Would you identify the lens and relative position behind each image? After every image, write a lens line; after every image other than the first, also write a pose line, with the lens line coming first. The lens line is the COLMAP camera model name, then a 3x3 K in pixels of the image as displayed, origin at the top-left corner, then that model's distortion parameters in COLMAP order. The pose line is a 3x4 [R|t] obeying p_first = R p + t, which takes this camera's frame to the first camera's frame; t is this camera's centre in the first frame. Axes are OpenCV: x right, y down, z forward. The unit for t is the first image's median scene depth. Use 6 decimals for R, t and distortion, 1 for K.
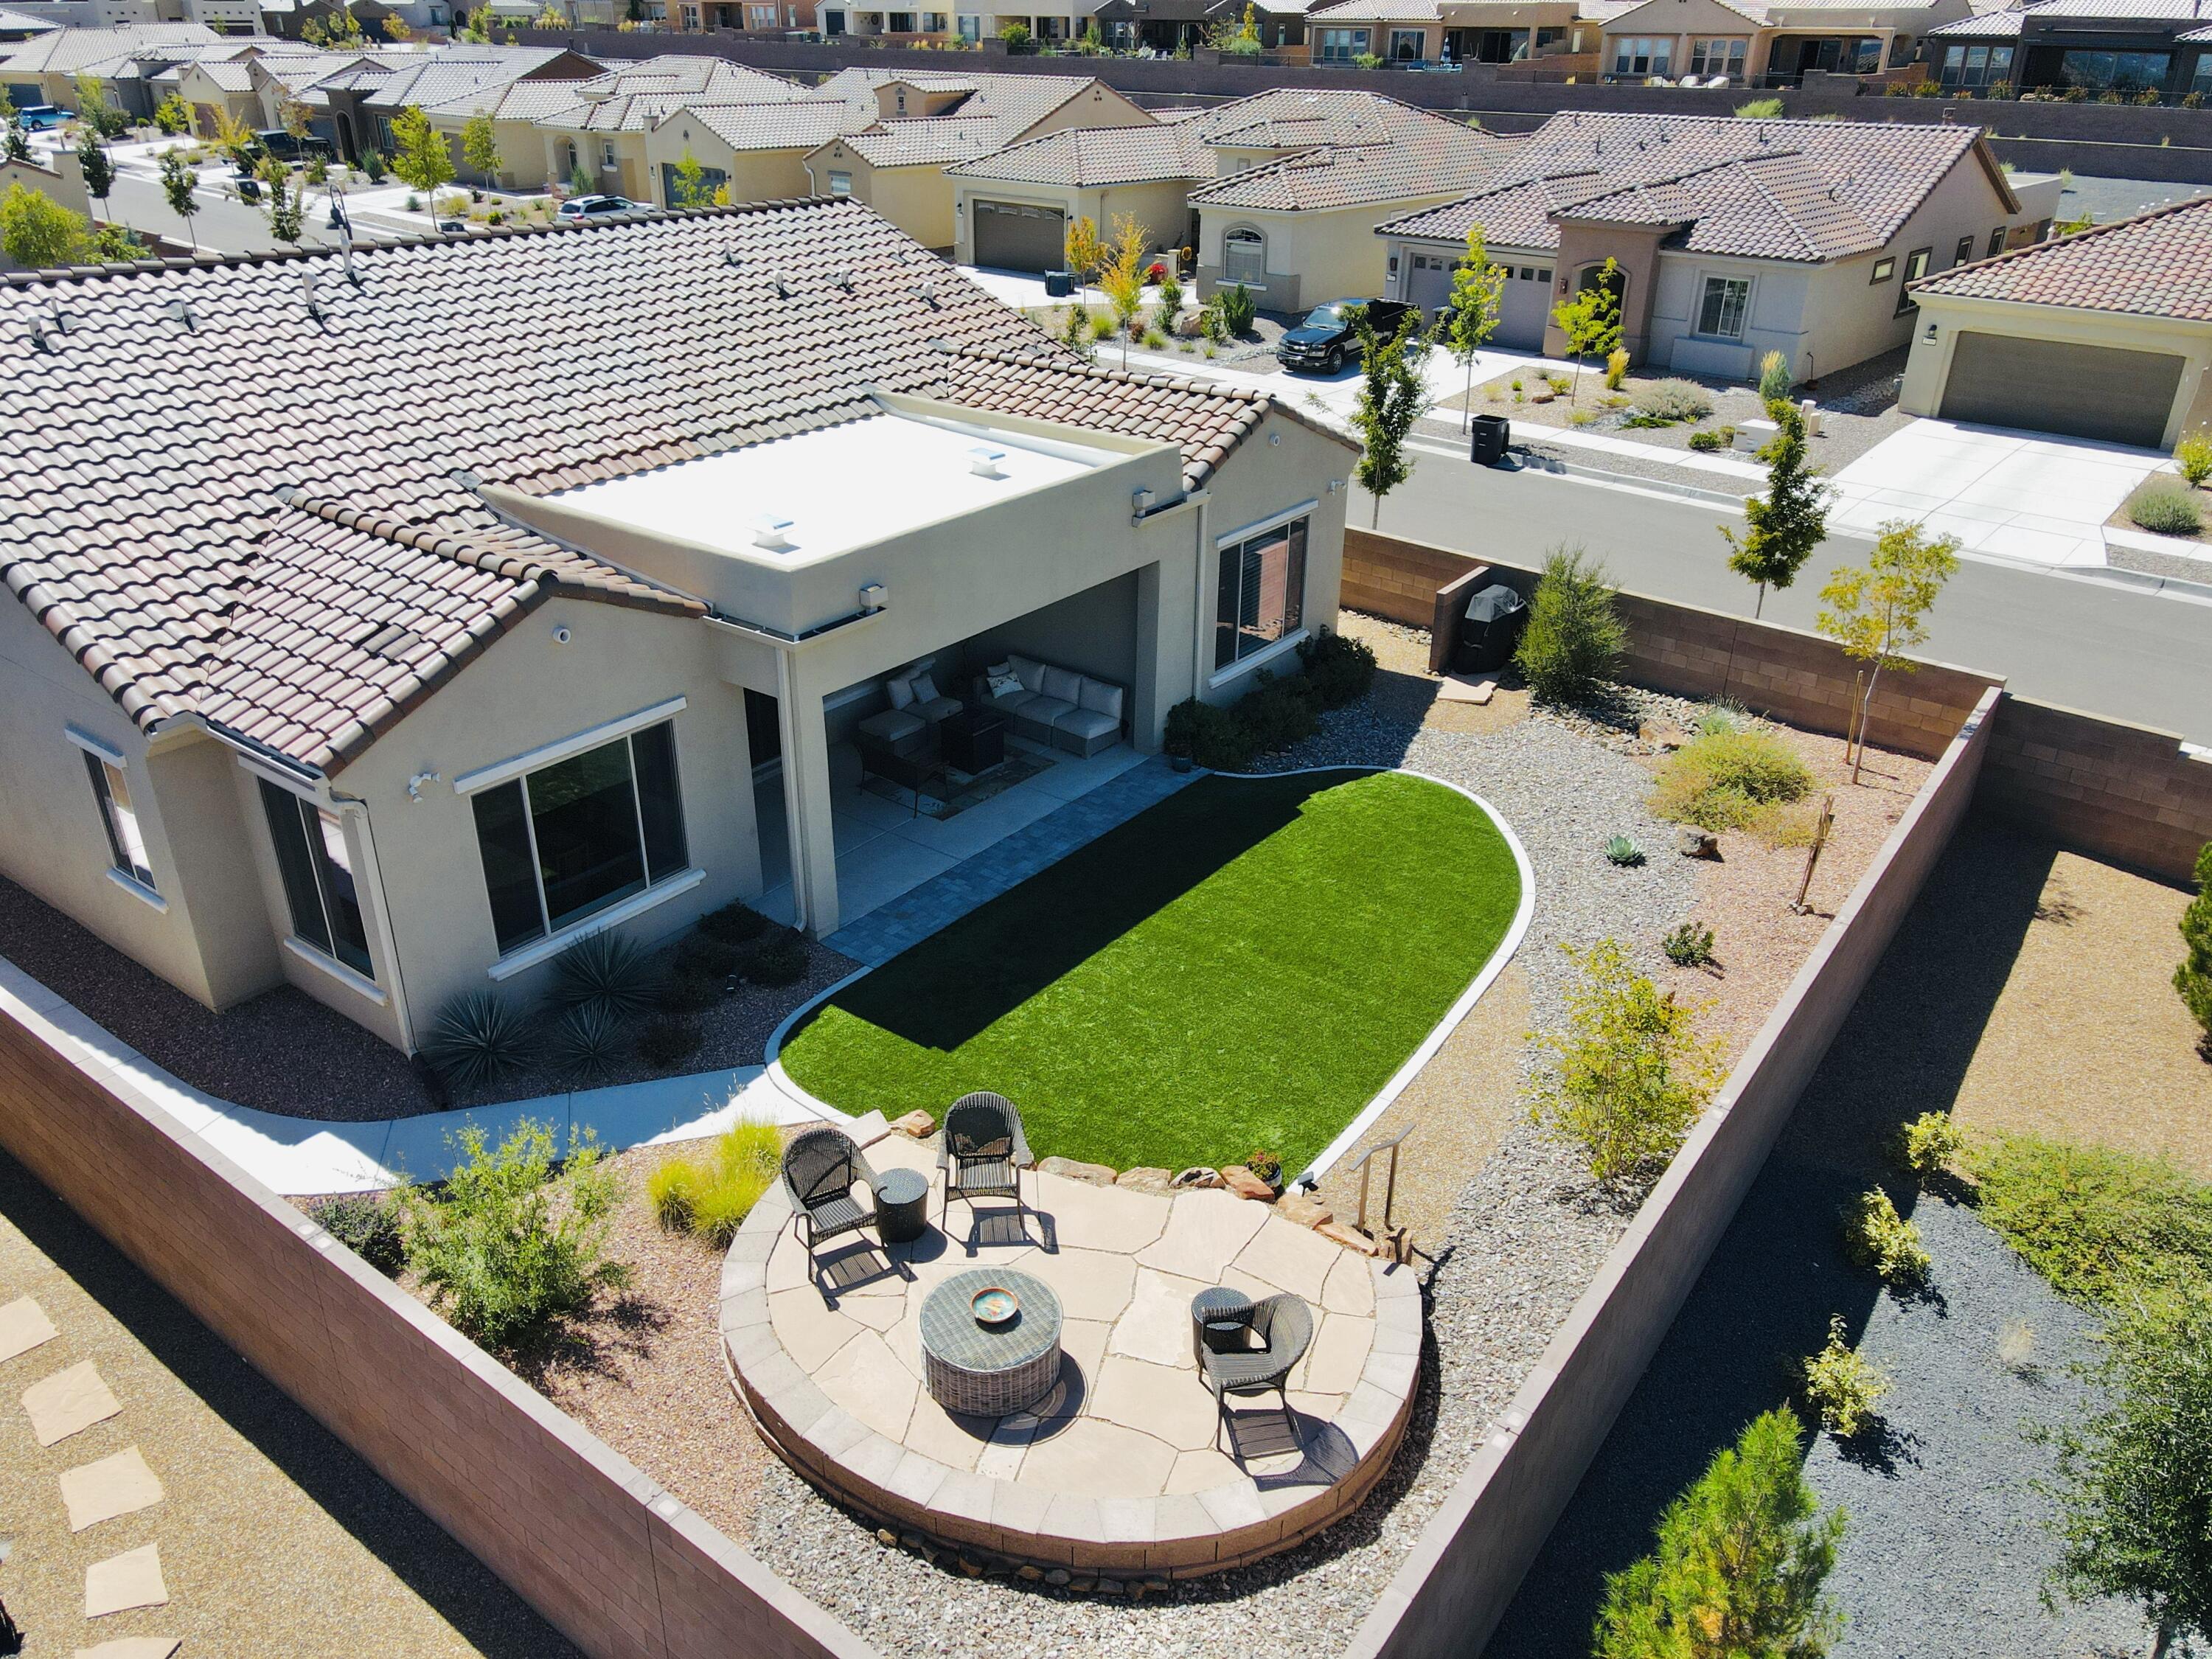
lens RADIAL K [[1617.8, 0, 1094.4], [0, 1617.8, 815.2], [0, 0, 1]] dist [0.012638, 0.030318]
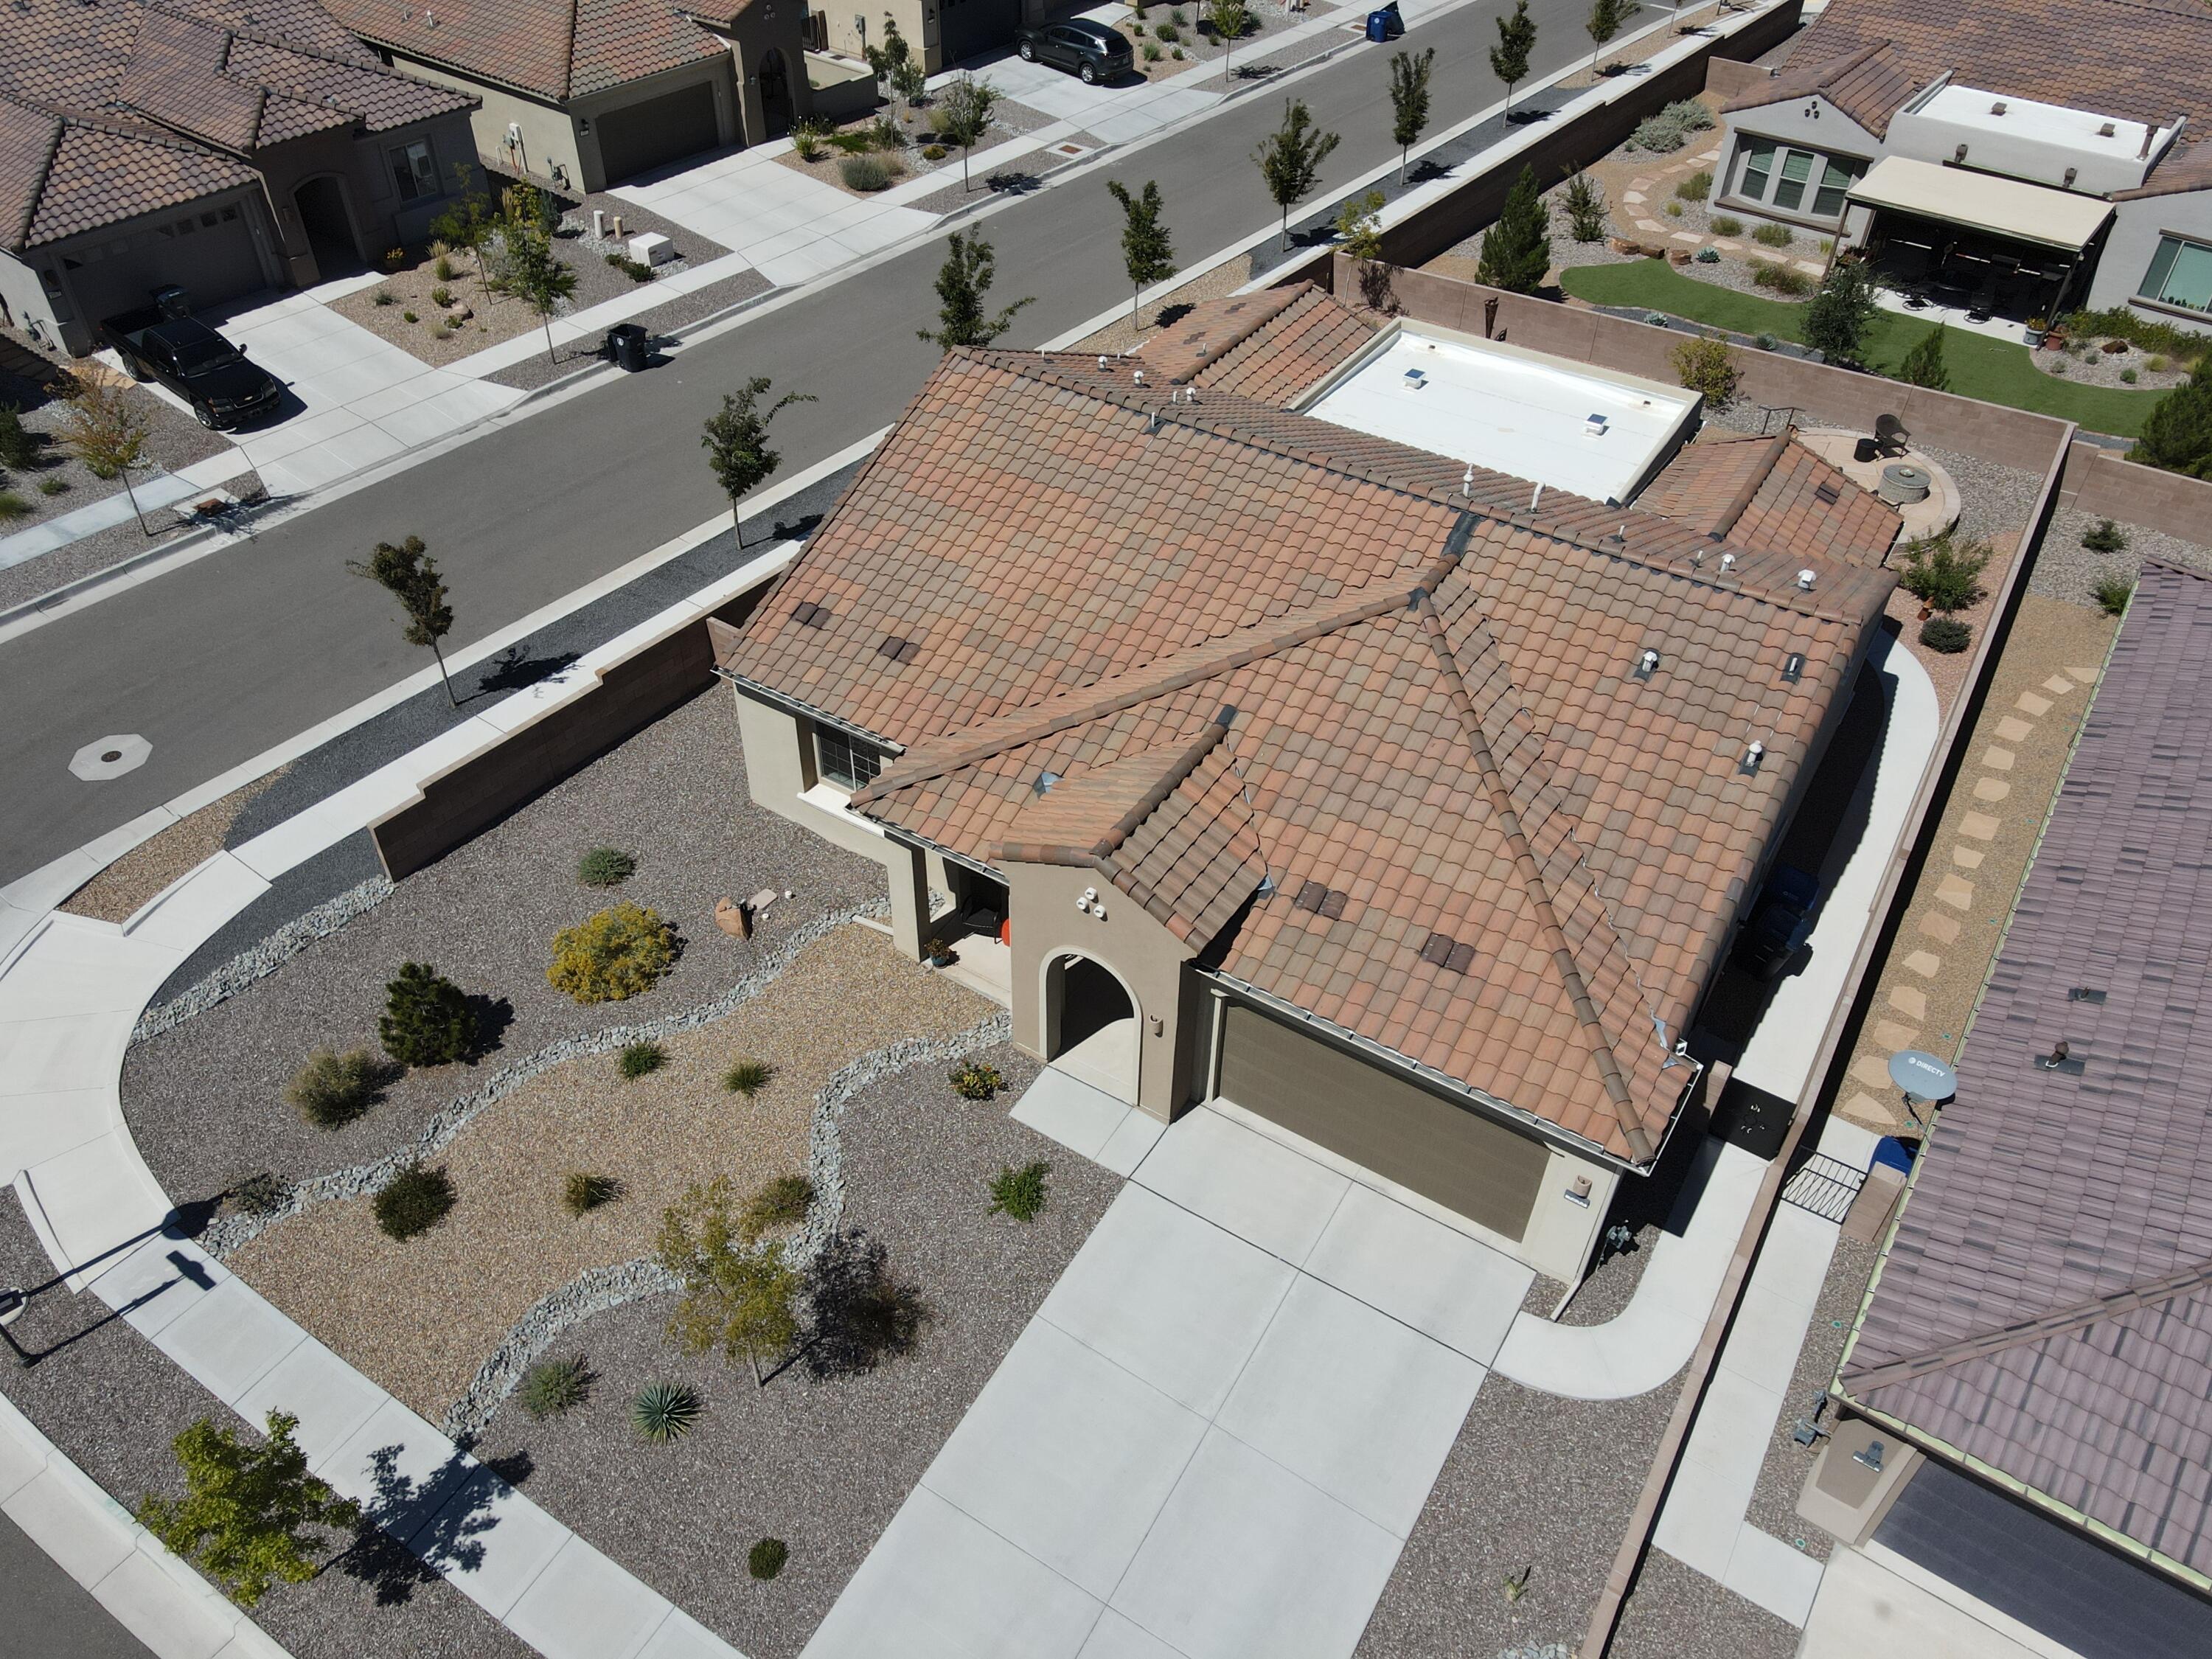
lens RADIAL K [[1611.7, 0, 1091.0], [0, 1611.7, 829.3], [0, 0, 1]] dist [0.017113, 0.003104]
pose [[-0.085470, -0.662341, 0.744311, -1.341209], [0.428220, 0.650107, 0.627685, -0.939893], [-0.899623, 0.372378, 0.228063, 0.953384]]
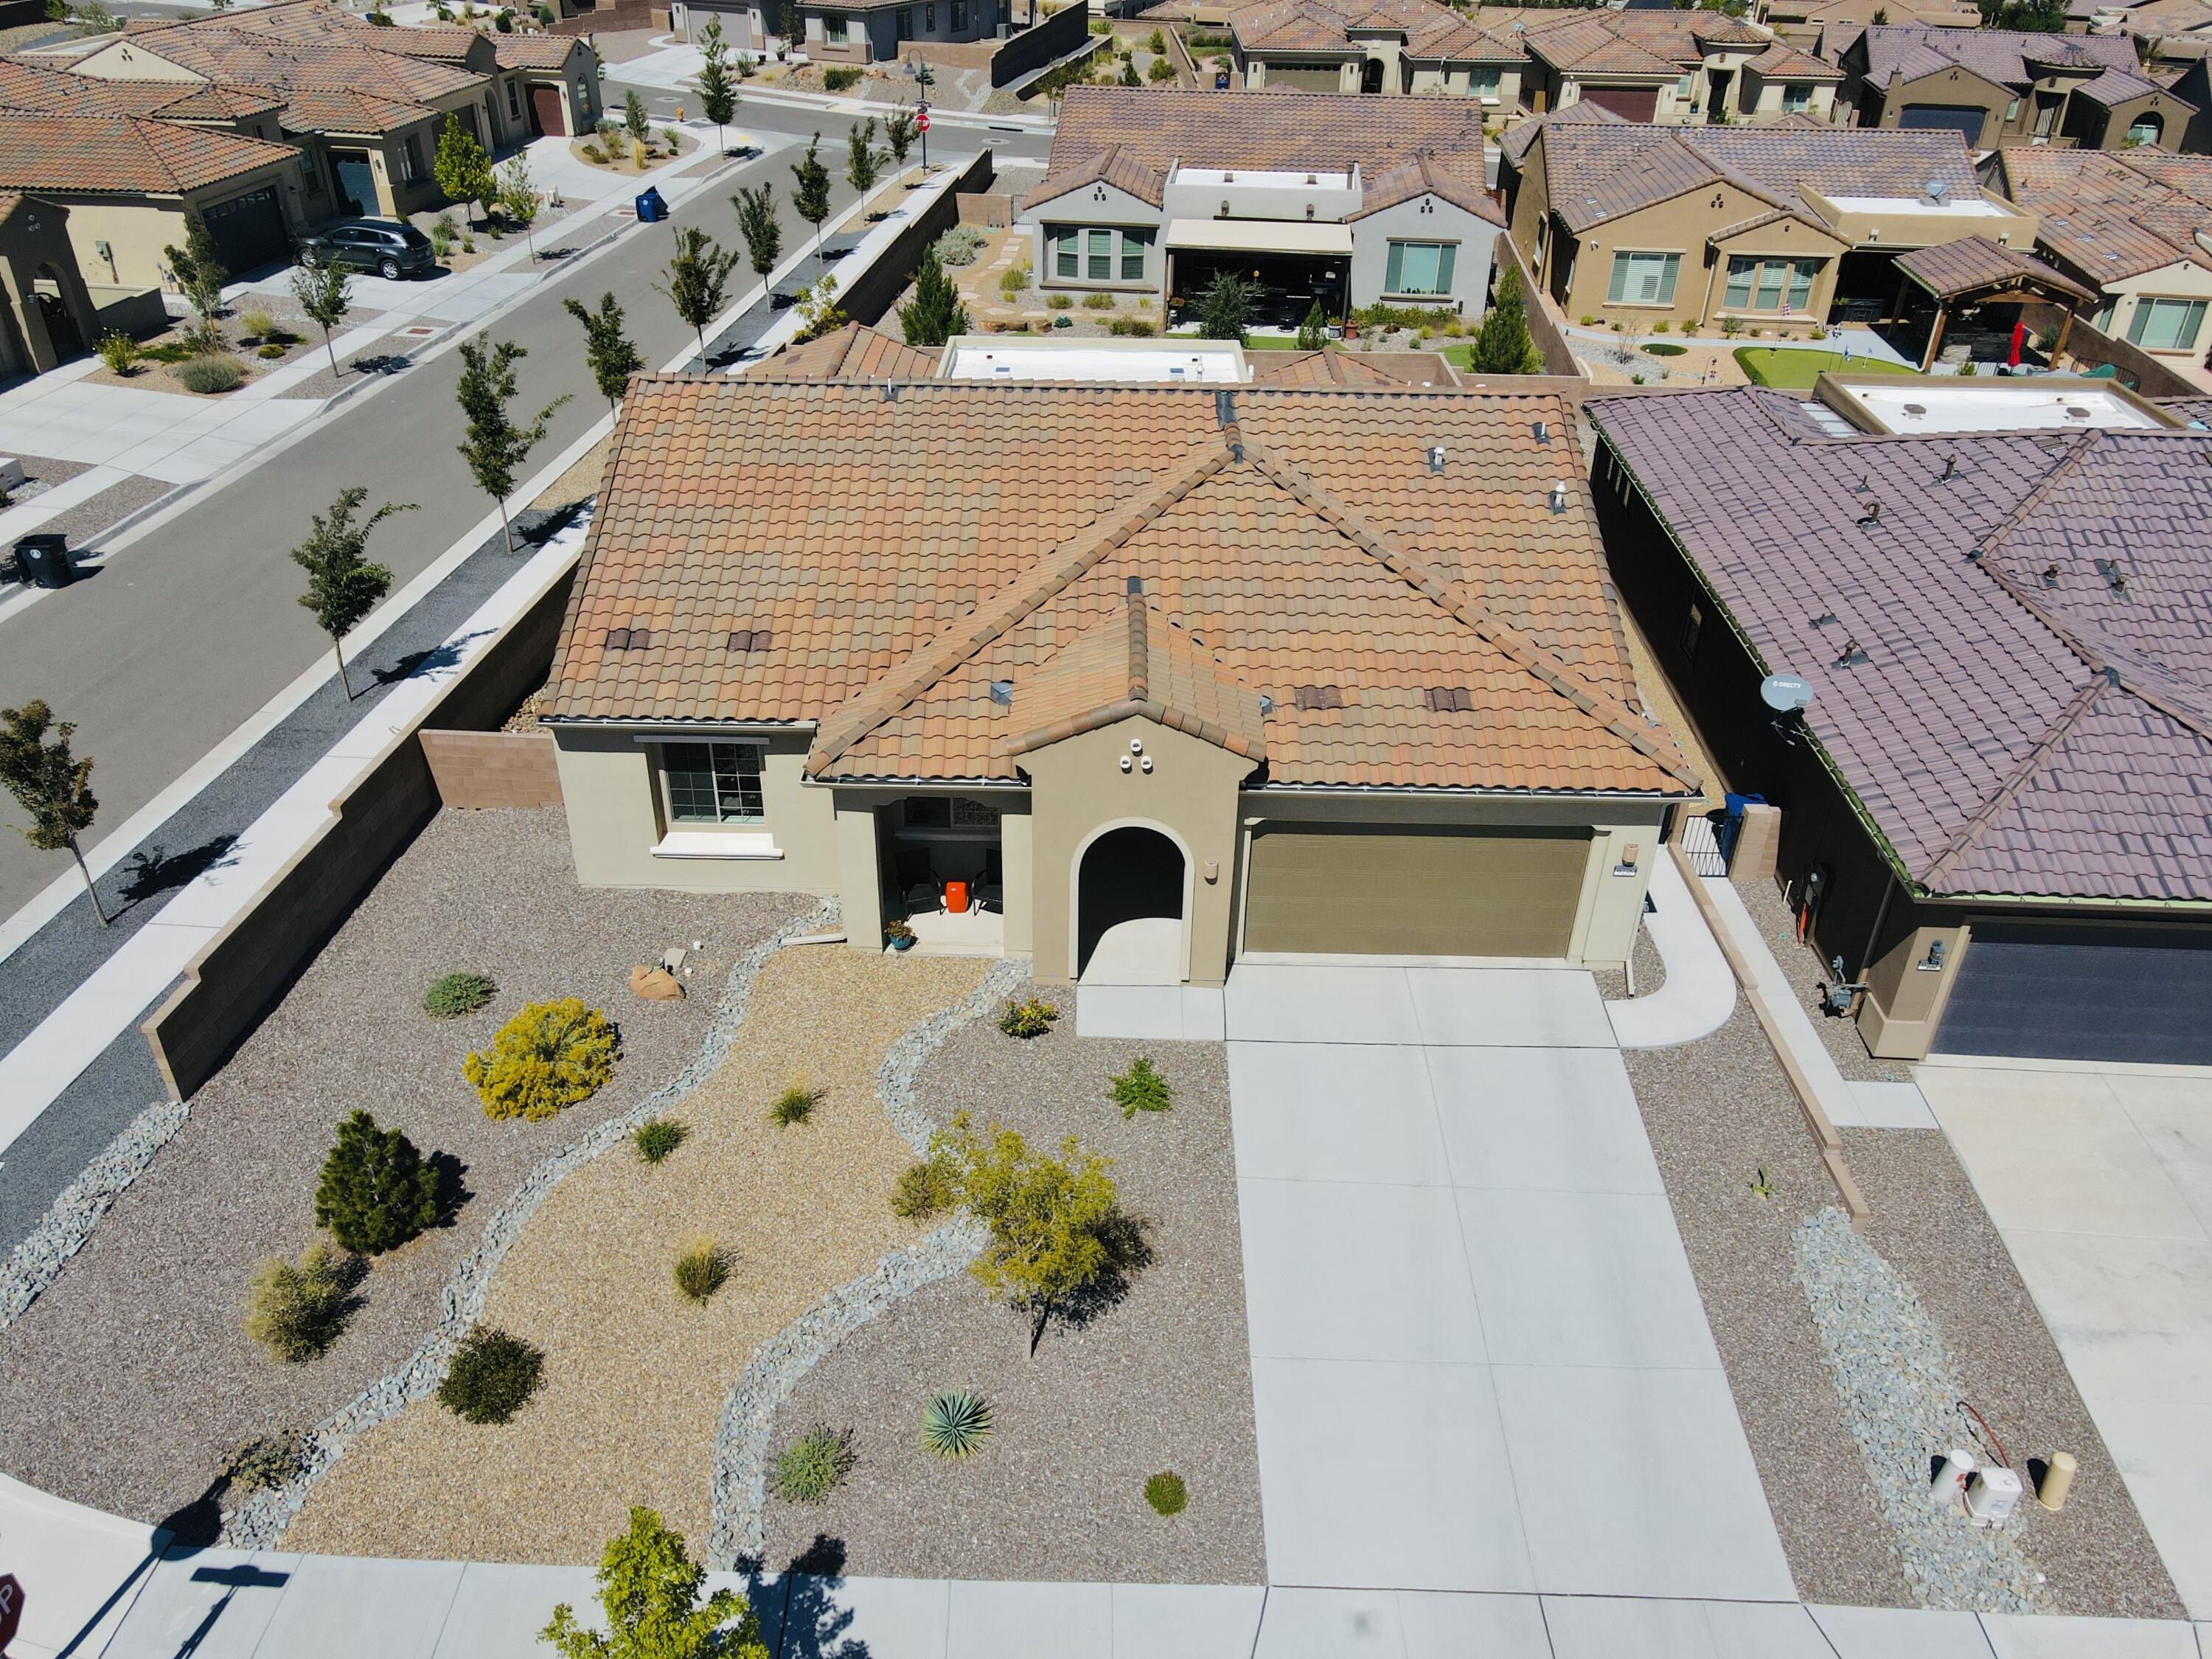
lens RADIAL K [[1617.0, 0, 1089.3], [0, 1617.0, 828.3], [0, 0, 1]] dist [0.001710, 0.036458]
pose [[-0.596162, -0.436339, 0.673943, -1.295716], [0.340244, 0.623009, 0.704339, -0.956029], [-0.727203, 0.649205, -0.222952, 1.422356]]
